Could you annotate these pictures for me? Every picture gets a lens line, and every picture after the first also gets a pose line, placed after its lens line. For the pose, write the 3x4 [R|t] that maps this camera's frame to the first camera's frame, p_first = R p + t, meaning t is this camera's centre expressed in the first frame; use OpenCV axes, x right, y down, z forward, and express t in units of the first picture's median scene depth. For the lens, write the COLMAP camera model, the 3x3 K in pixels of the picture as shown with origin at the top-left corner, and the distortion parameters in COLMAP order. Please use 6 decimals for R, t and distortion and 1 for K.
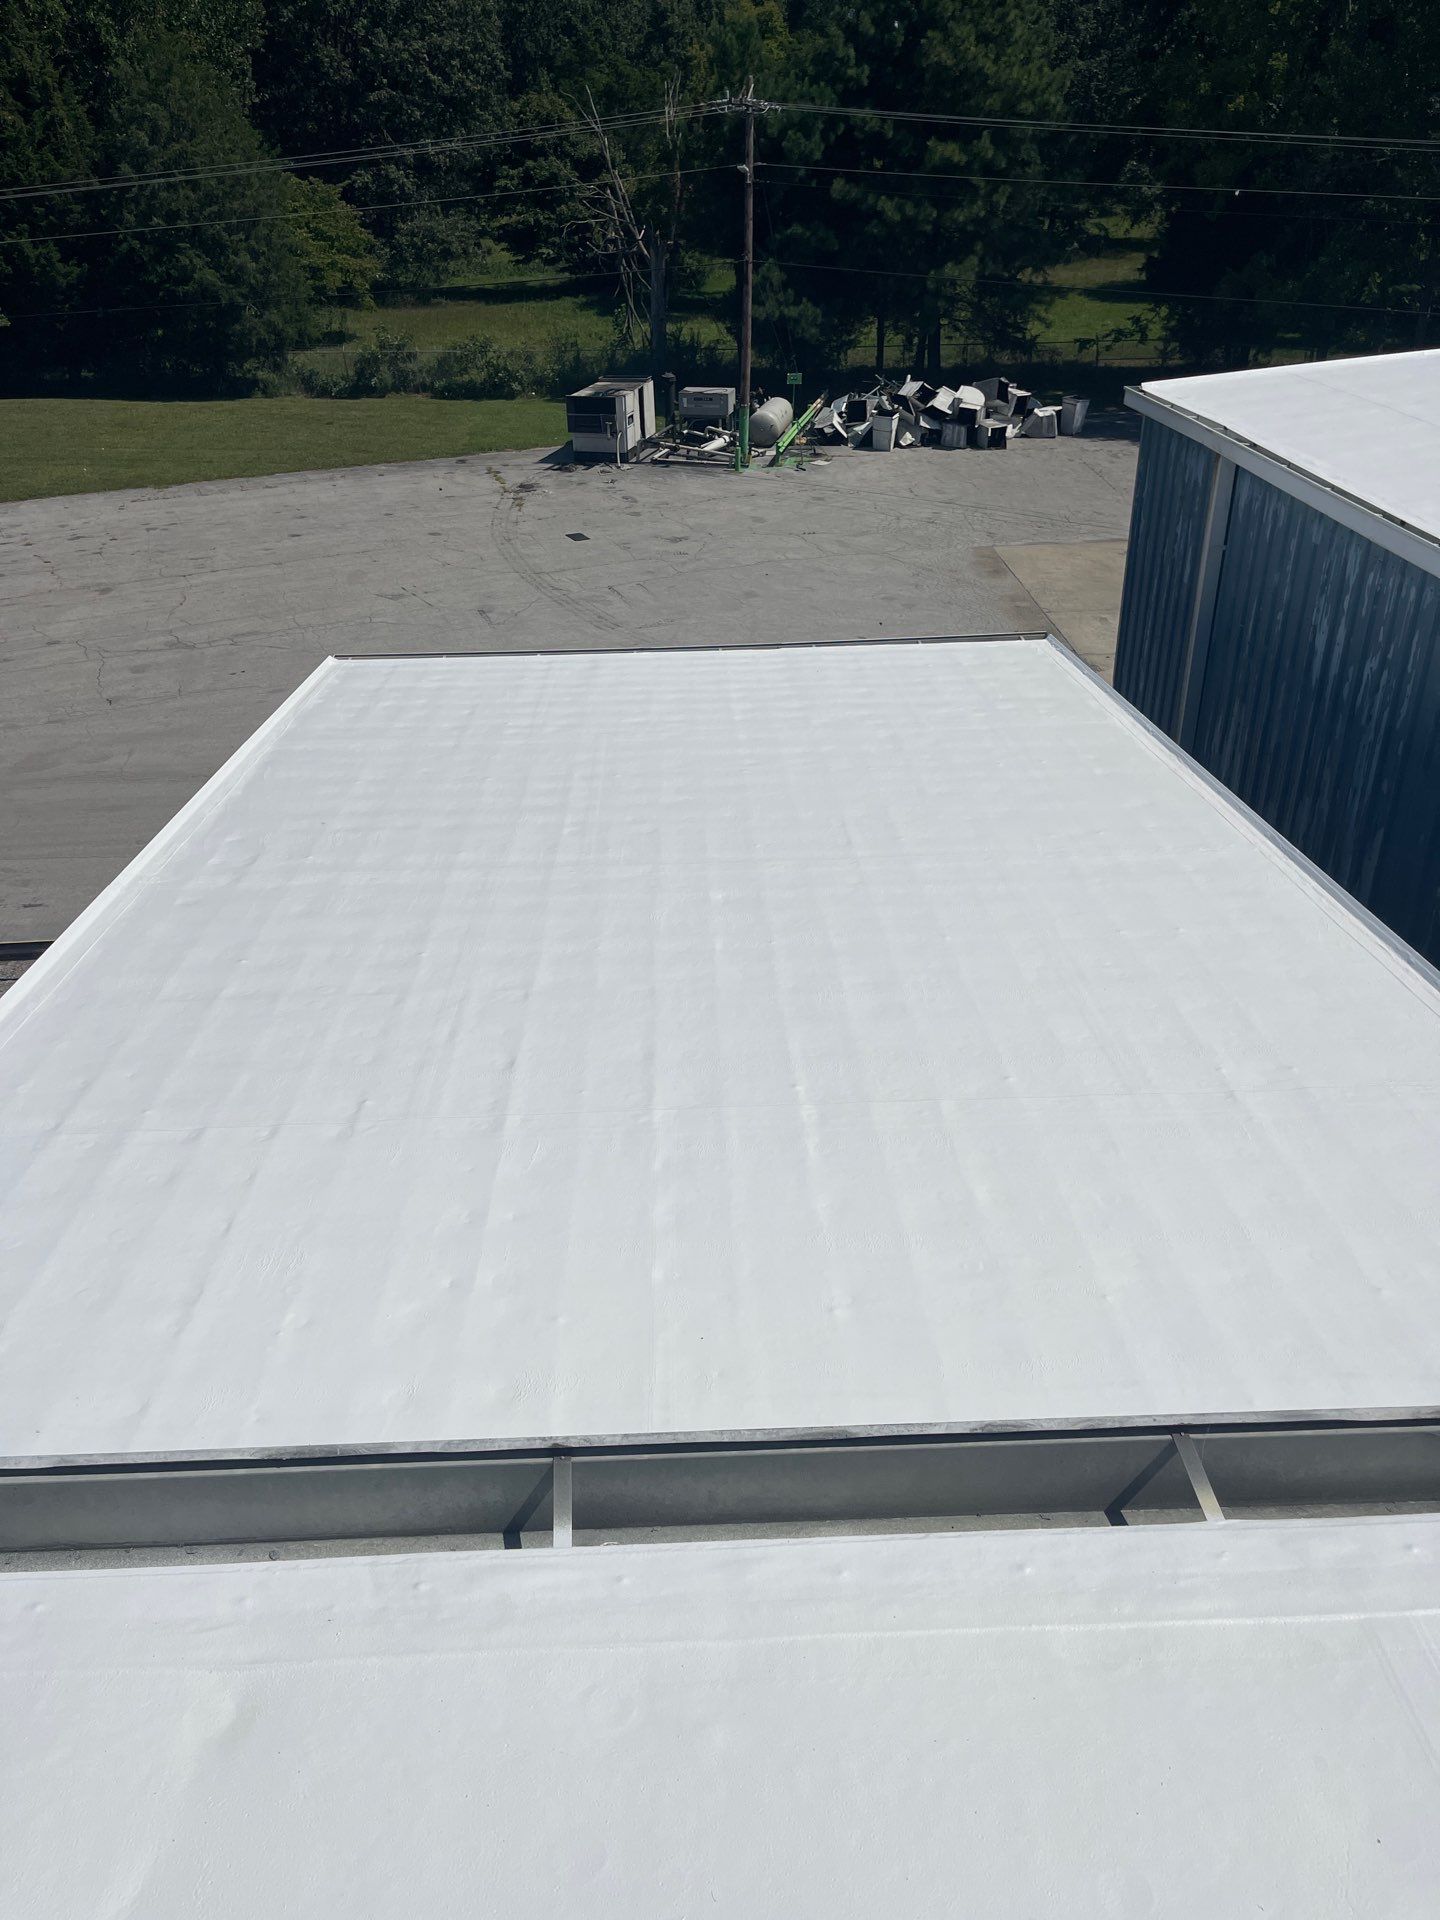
lens RADIAL K [[1442.7, 0, 721.6], [0, 1442.7, 970.4], [0, 0, 1]] dist [0.083720, -0.116199]
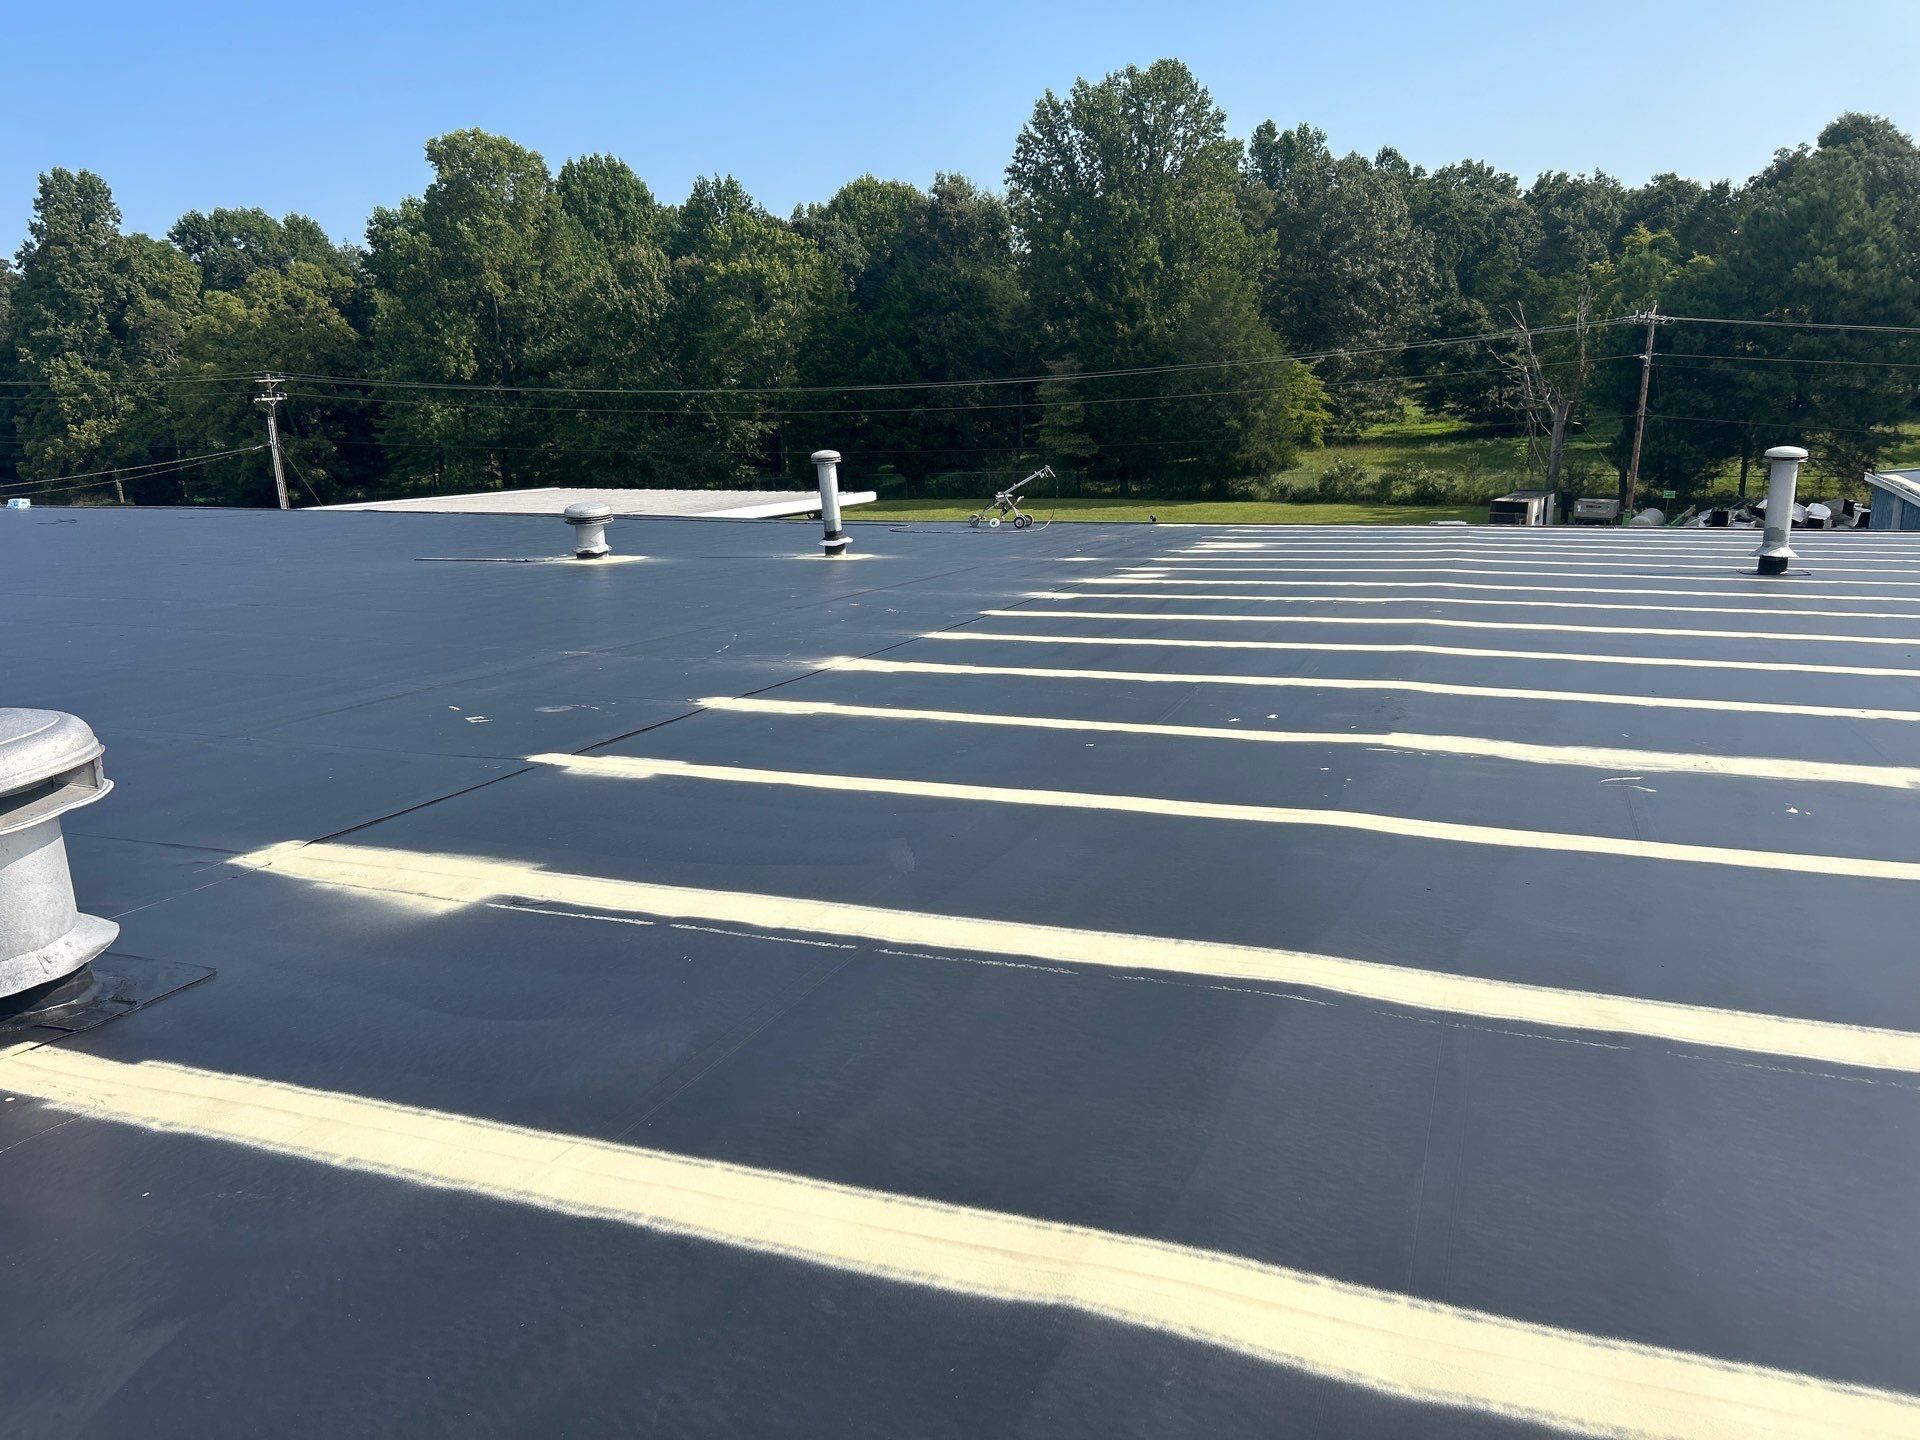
lens RADIAL K [[1433.0, 0, 957.4], [0, 1433.0, 706.8], [0, 0, 1]] dist [0.062641, -0.069220]
pose [[0.923611, 0.085539, -0.373666, -0.035931], [-0.174777, 0.961537, -0.211894, 0.160721], [0.341168, 0.261016, 0.903036, -0.338873]]
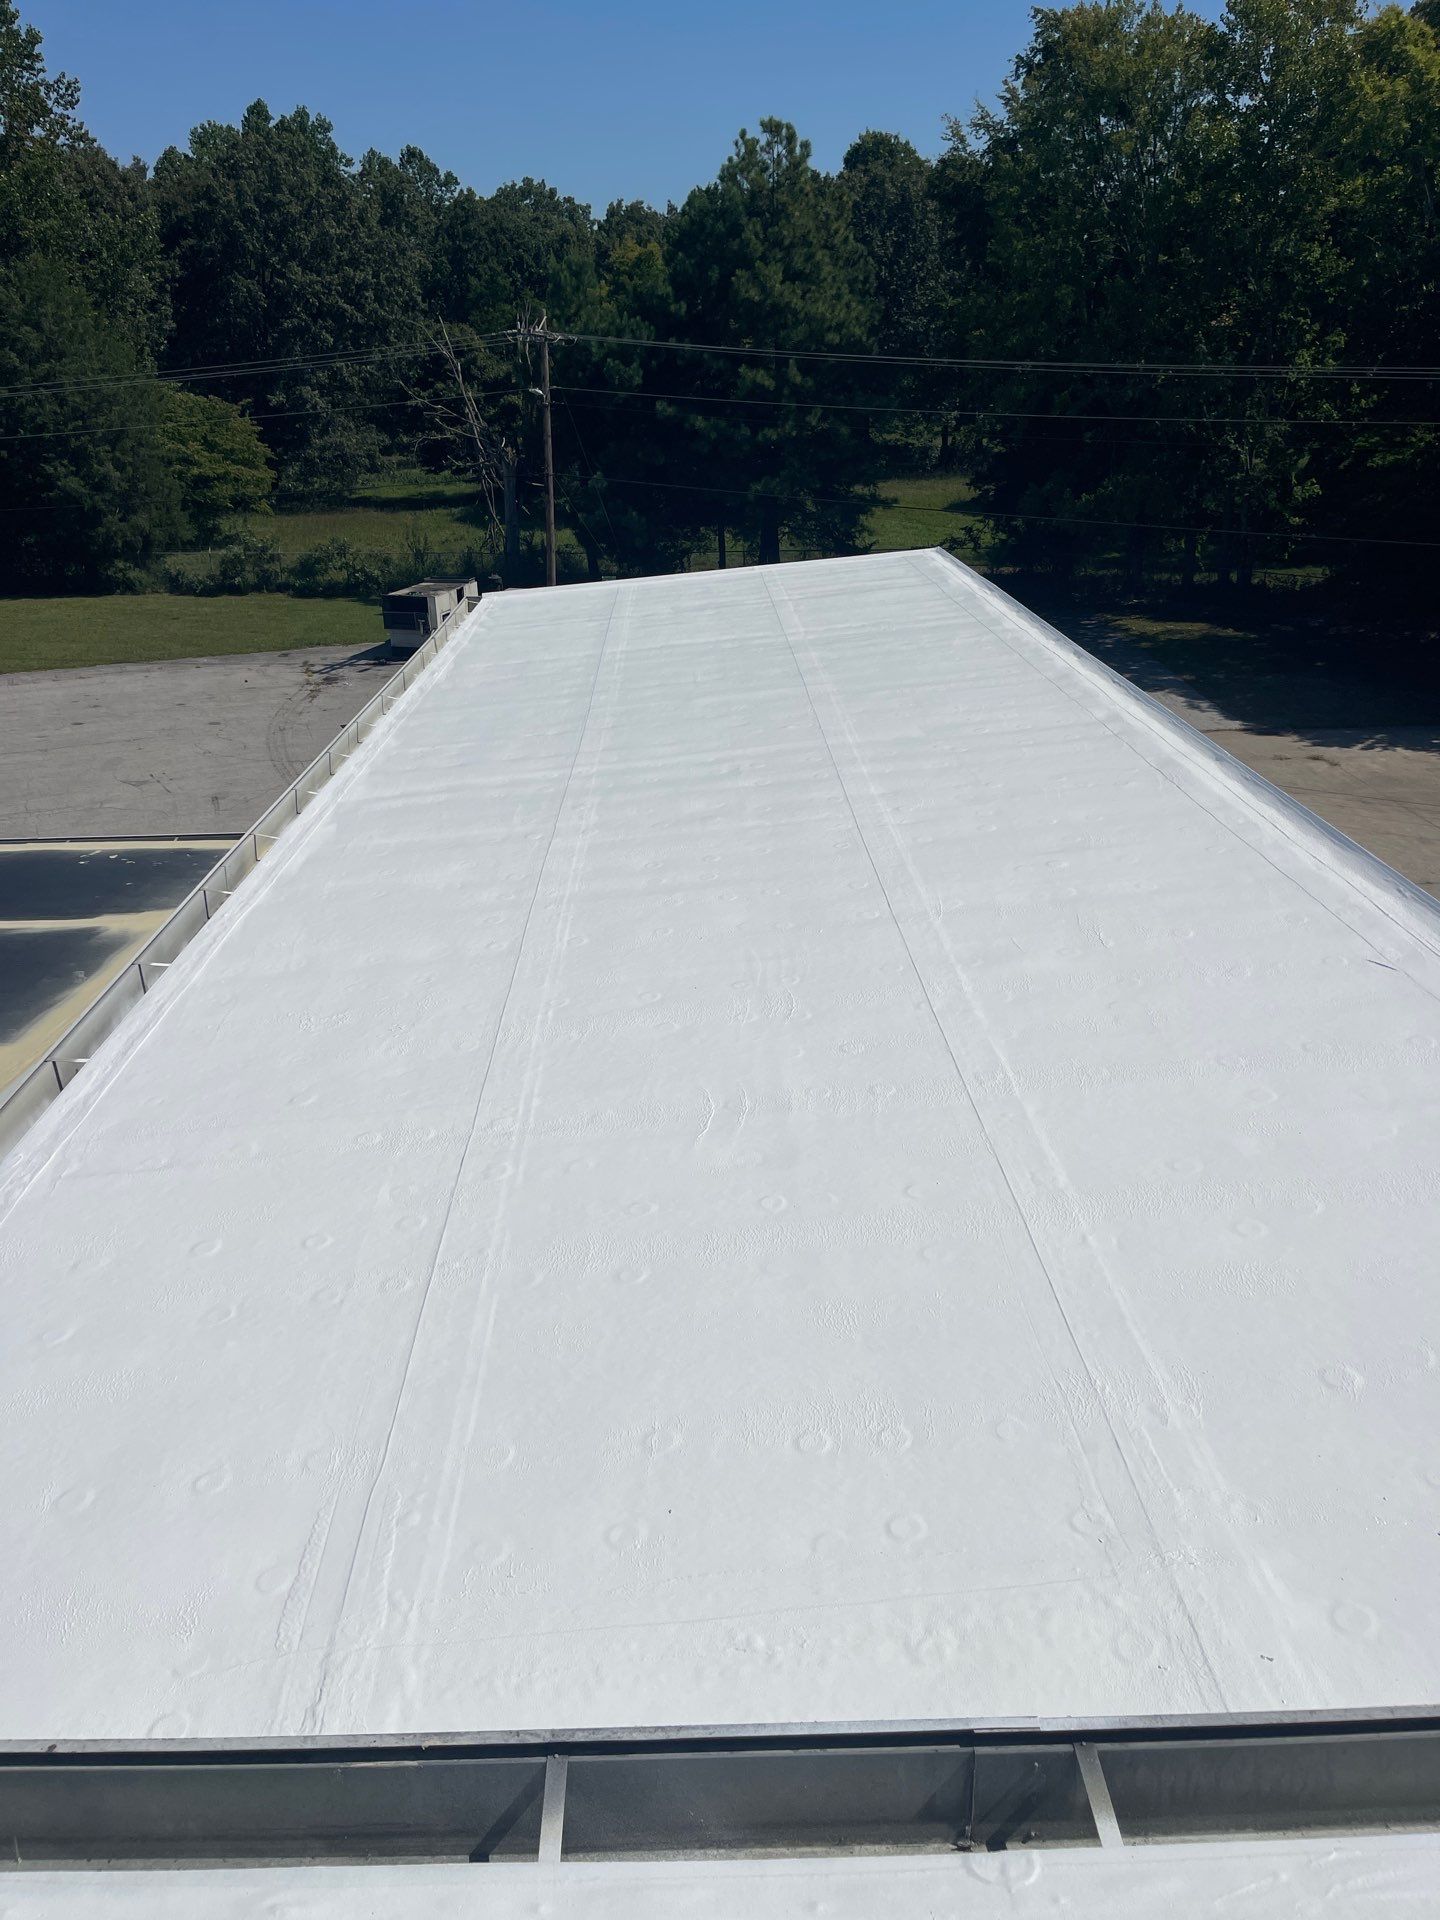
lens RADIAL K [[1442.7, 0, 721.6], [0, 1442.7, 970.4], [0, 0, 1]] dist [0.083720, -0.116199]
pose [[0.999986, 0.005169, -0.000550, 0.115074], [-0.005198, 0.992501, -0.122126, -0.001659], [-0.000085, 0.122127, 0.992514, 0.000071]]
